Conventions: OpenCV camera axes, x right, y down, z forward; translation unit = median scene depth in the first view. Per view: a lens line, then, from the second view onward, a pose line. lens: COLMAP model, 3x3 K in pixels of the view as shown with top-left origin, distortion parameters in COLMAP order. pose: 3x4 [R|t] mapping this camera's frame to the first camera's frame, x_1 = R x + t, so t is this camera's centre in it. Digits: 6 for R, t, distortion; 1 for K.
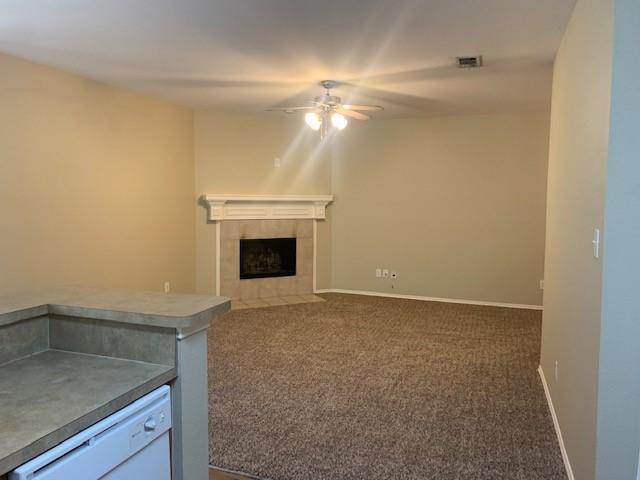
lens RADIAL K [[489.6, 0, 321.2], [0, 489.6, 238.9], [0, 0, 1]] dist [0.036601, -0.047405]
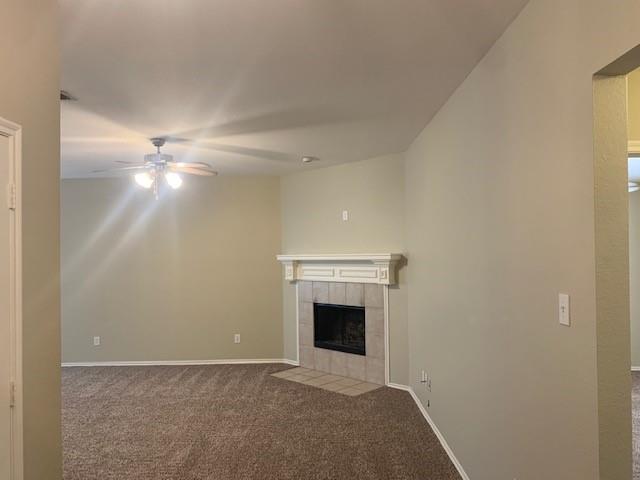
lens RADIAL K [[489.6, 0, 319.7], [0, 489.6, 241.7], [0, 0, 1]] dist [0.036601, -0.047405]
pose [[0.329264, -0.037485, -0.943493, 0.684529], [-0.070526, 0.995444, -0.064162, -0.052035], [0.941600, 0.087667, 0.325121, 0.677953]]
